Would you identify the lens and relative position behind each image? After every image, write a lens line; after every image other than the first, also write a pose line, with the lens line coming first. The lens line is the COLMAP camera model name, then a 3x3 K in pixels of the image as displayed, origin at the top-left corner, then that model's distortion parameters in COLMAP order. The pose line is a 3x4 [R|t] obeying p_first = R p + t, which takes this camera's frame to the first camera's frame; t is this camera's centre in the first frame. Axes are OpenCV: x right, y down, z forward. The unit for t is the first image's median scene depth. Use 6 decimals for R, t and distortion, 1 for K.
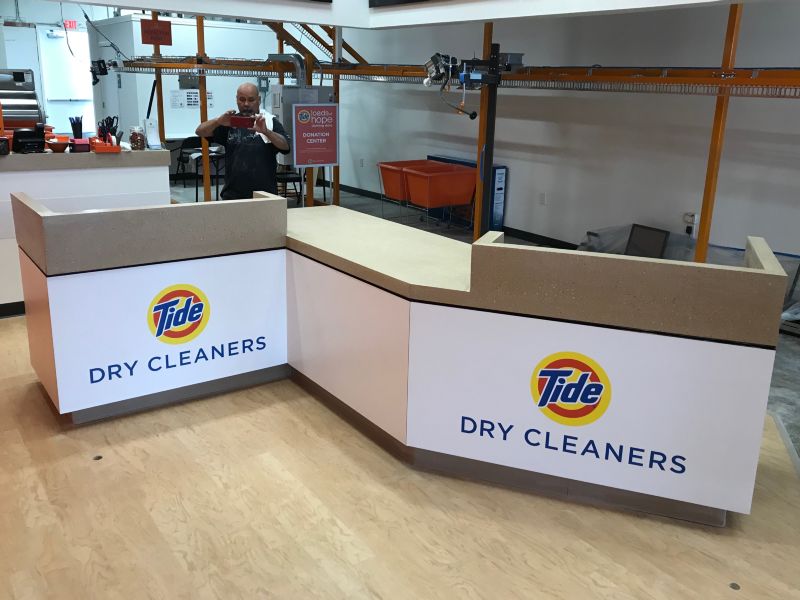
lens RADIAL K [[715.6, 0, 400.6], [0, 715.6, 298.1], [0, 0, 1]] dist [0.014833, -0.007874]
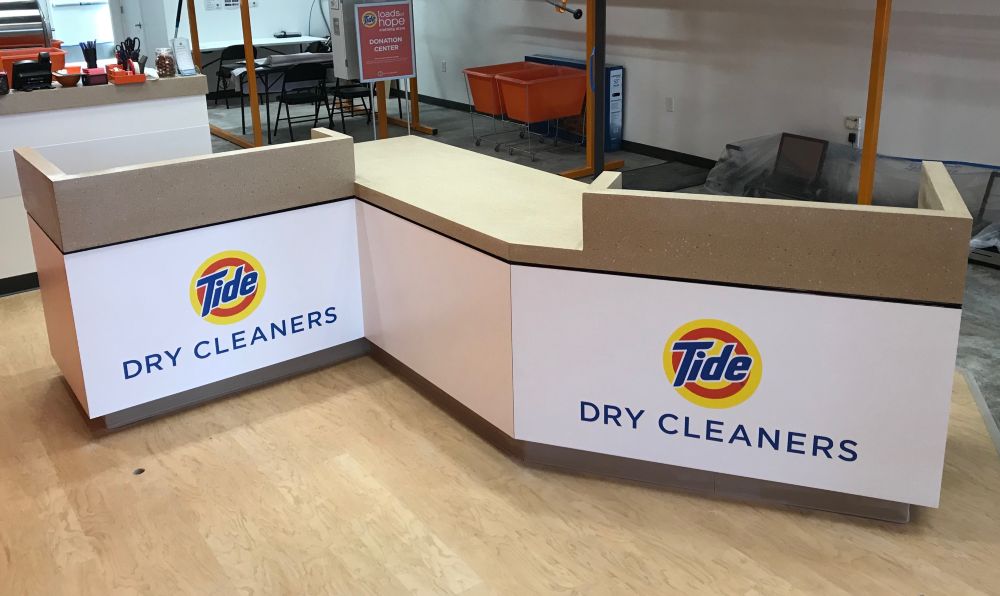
lens RADIAL K [[882.8, 0, 497.7], [0, 882.8, 239.2], [0, 0, 1]] dist [0.013155, -0.000763]
pose [[0.998732, -0.050033, -0.005519, 0.005272], [0.050145, 0.998489, 0.022479, -0.041038], [0.004386, -0.022727, 0.999732, -0.002427]]
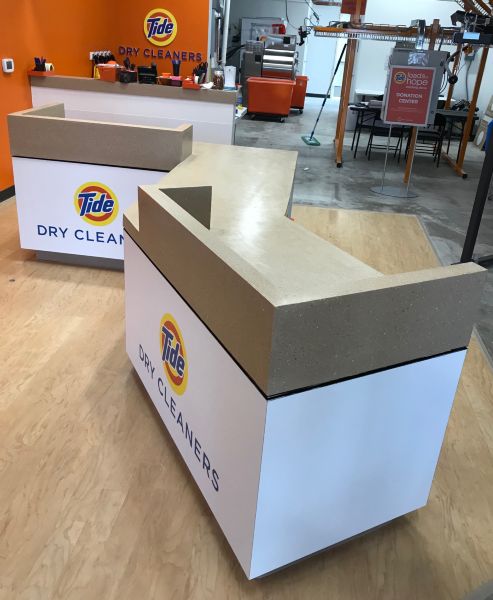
lens RADIAL K [[530.3, 0, 244.6], [0, 530.3, 283.5], [0, 0, 1]] dist [0.008722, 0.000449]
pose [[0.721825, 0.310453, -0.618537, 0.591308], [-0.240716, 0.950561, 0.196189, -0.104373], [0.648864, 0.007277, 0.760869, 0.426944]]
